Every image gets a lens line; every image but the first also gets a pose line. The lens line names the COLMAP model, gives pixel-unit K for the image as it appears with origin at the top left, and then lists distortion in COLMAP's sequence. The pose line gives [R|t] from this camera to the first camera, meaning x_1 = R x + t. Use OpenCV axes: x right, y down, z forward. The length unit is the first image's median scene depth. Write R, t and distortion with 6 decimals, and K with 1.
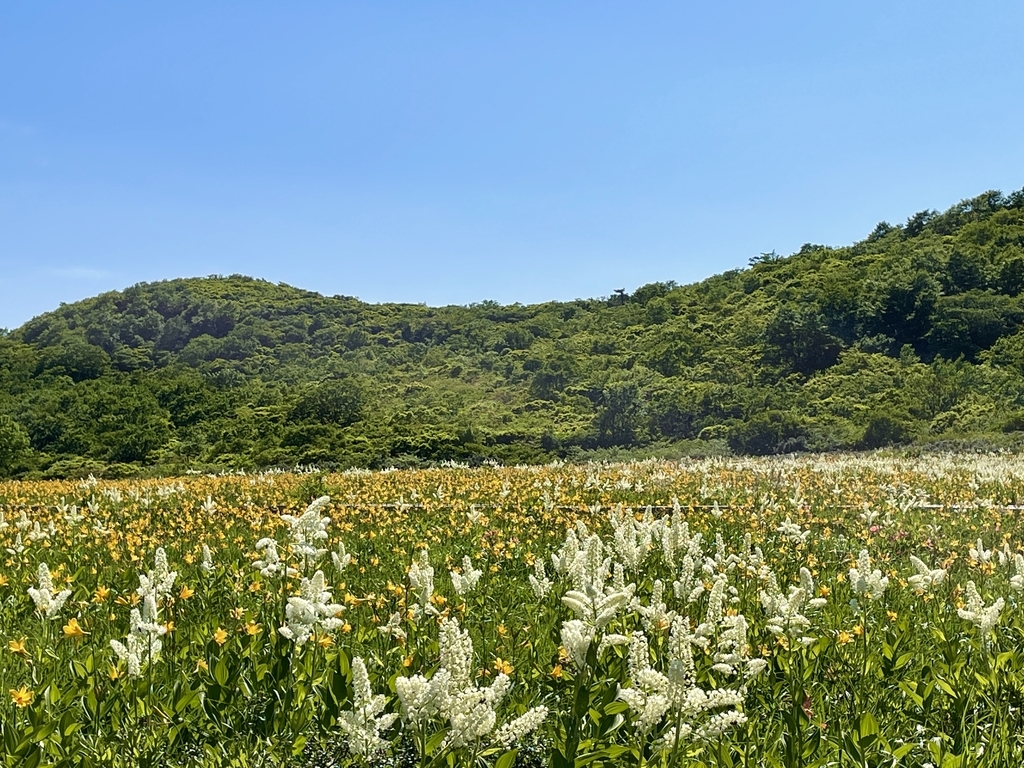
lens RADIAL K [[1832.8, 0, 512.0], [0, 1832.8, 384.0], [0, 0, 1]] dist [0.024197, 0.057649]
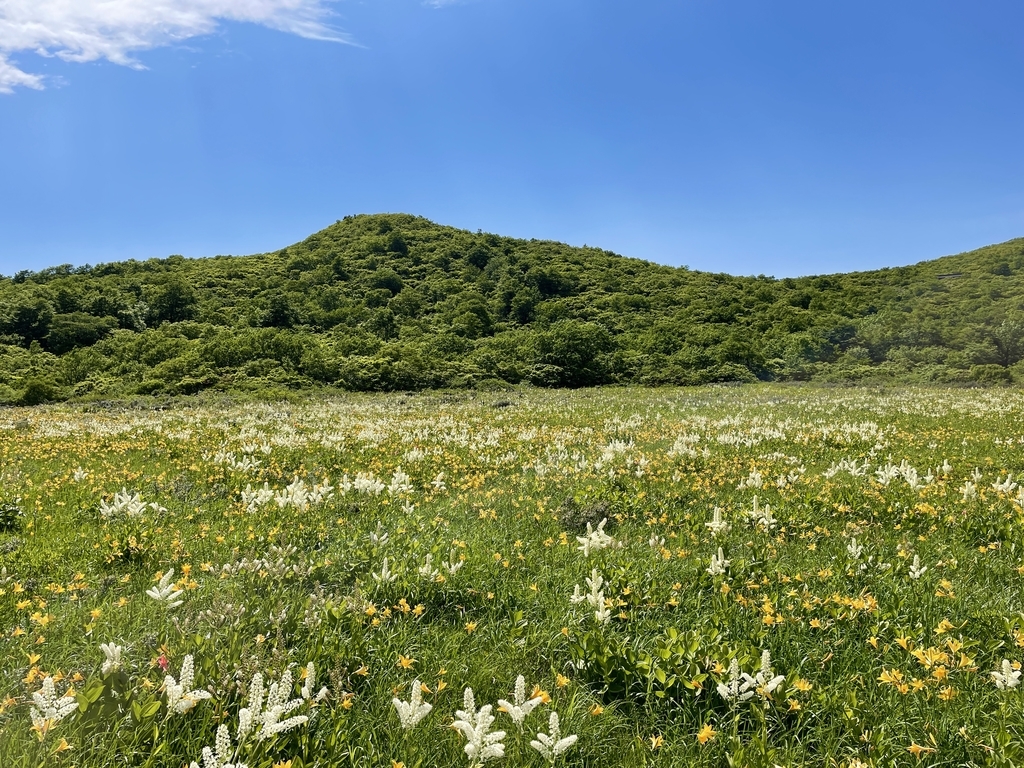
lens RADIAL K [[769.8, 0, 512.0], [0, 769.8, 384.0], [0, 0, 1]] dist [-0.012699, -0.005569]
pose [[0.679127, 0.019760, 0.733755, 0.001692], [-0.028548, 0.999592, -0.000497, 0.005157], [-0.733465, -0.020609, 0.679414, 0.202329]]
